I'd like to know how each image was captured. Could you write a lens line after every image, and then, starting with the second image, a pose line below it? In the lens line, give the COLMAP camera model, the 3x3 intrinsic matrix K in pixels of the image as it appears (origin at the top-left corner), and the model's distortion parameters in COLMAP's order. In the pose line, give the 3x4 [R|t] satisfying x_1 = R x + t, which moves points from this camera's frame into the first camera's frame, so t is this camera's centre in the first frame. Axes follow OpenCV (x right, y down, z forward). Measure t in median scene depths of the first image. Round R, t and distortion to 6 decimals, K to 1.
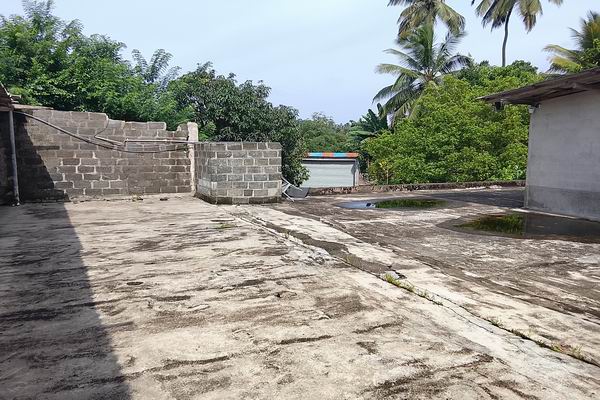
lens RADIAL K [[478.6, 0, 302.1], [0, 478.6, 195.8], [0, 0, 1]] dist [0.117247, -0.196551]
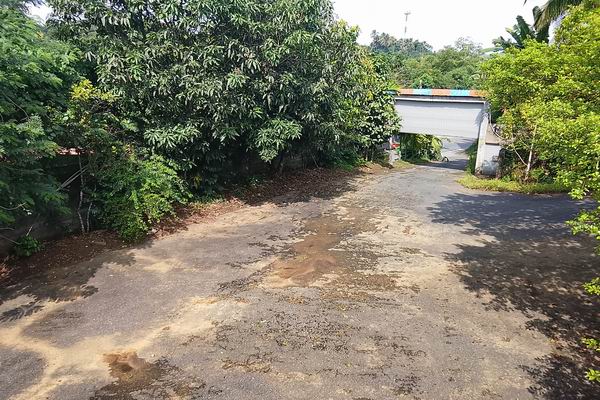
lens RADIAL K [[478.6, 0, 302.1], [0, 478.6, 195.8], [0, 0, 1]] dist [0.117247, -0.196551]
pose [[0.957516, 0.086100, -0.275228, 0.071749], [-0.048879, 0.989036, 0.139350, -0.032434], [0.284208, -0.119977, 0.951226, 0.340869]]
